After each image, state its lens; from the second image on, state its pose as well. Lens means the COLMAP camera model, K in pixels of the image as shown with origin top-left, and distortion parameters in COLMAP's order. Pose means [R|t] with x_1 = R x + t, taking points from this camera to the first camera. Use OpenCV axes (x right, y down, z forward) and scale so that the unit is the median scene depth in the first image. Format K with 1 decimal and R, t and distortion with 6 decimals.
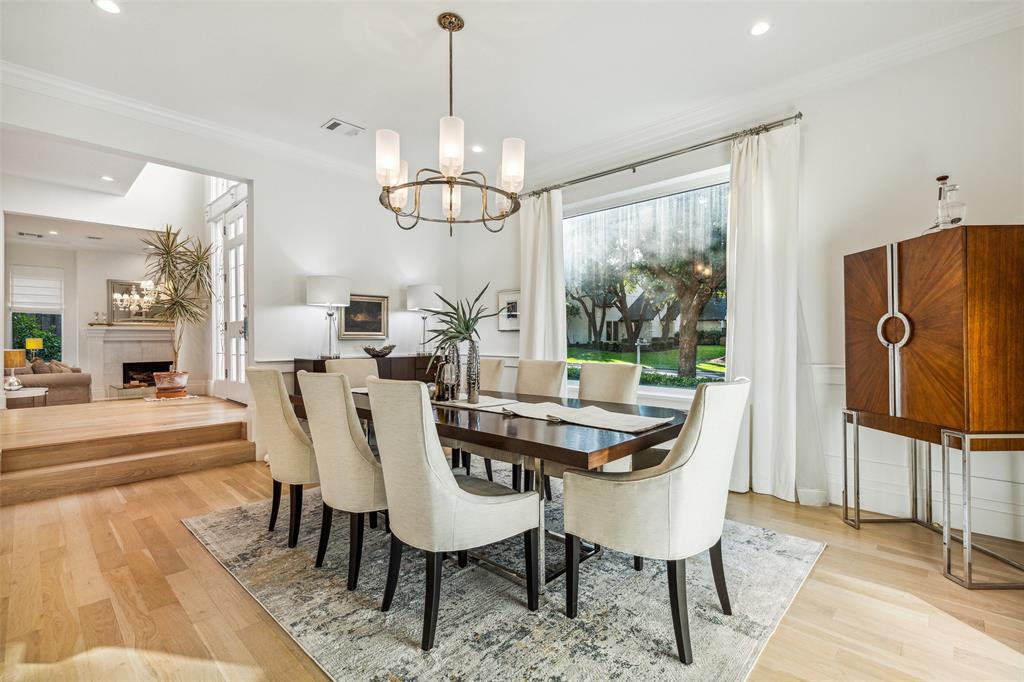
lens RADIAL K [[464.0, 0, 512.8], [0, 464.0, 336.4], [0, 0, 1]] dist [0.001888, -0.001595]
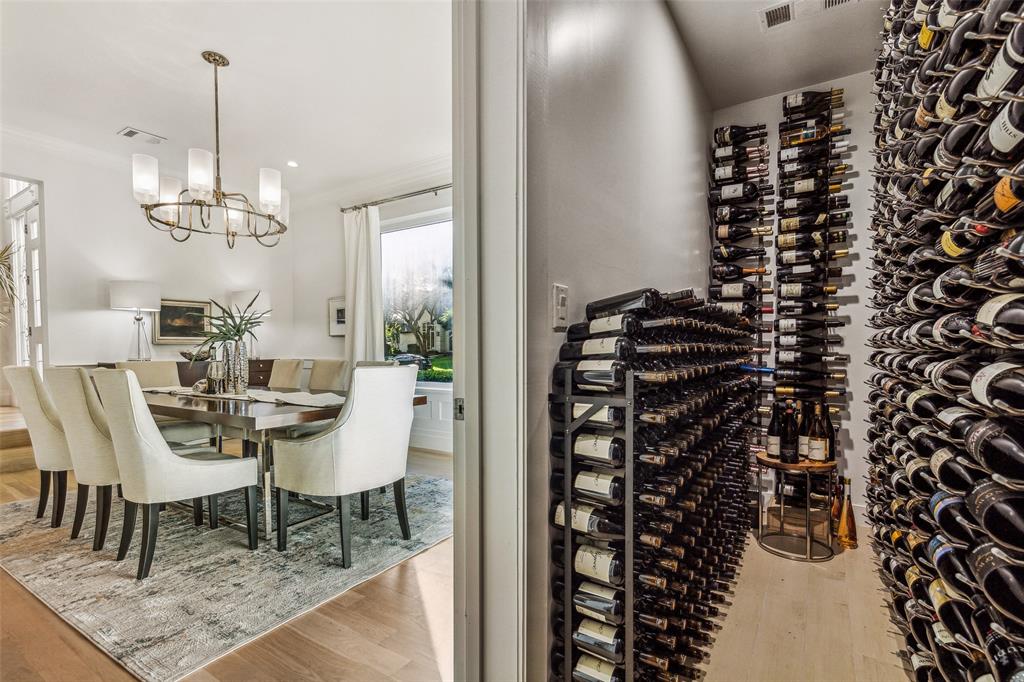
lens RADIAL K [[464.0, 0, 496.9], [0, 464.0, 353.8], [0, 0, 1]] dist [0.001888, -0.001595]
pose [[0.981685, -0.007802, 0.190354, 0.240157], [0.003874, 0.999772, 0.020999, 0.013768], [-0.190474, -0.019877, 0.981491, -0.191097]]
